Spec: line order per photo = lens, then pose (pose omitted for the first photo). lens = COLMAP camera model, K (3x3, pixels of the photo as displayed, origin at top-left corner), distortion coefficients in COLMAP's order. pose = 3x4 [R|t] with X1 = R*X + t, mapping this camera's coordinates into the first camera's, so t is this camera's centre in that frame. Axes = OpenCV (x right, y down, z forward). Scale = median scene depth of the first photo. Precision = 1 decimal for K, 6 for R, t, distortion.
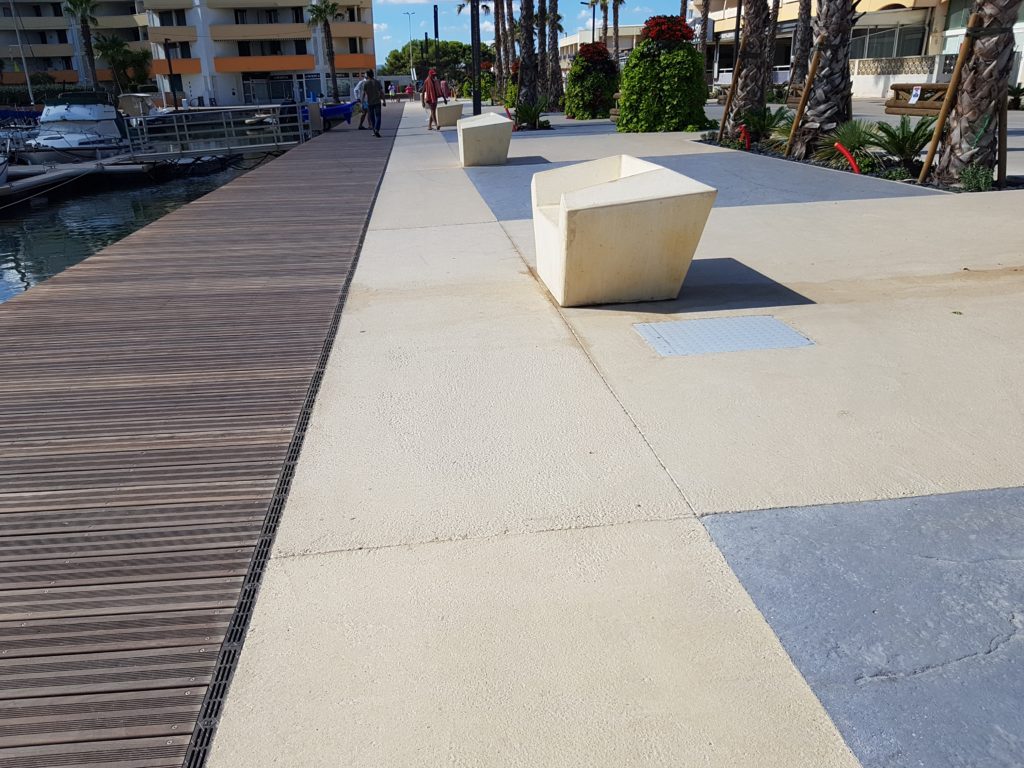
lens RADIAL K [[816.8, 0, 447.5], [0, 816.8, 361.4], [0, 0, 1]] dist [-0.026429, 0.000160]
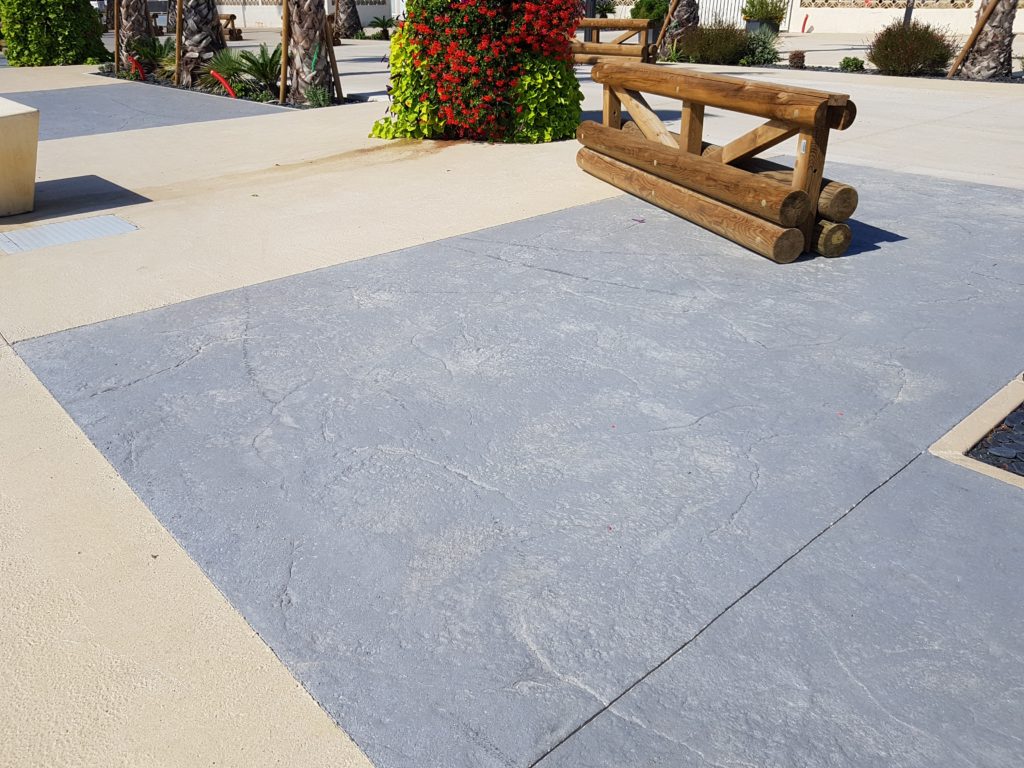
lens RADIAL K [[810.0, 0, 510.5], [0, 810.0, 401.1], [0, 0, 1]] dist [-0.027470, 0.010360]
pose [[0.766907, -0.255186, 0.588841, 0.026356], [0.182360, 0.966374, 0.181292, 0.037210], [-0.615304, -0.031653, 0.787654, -0.116415]]
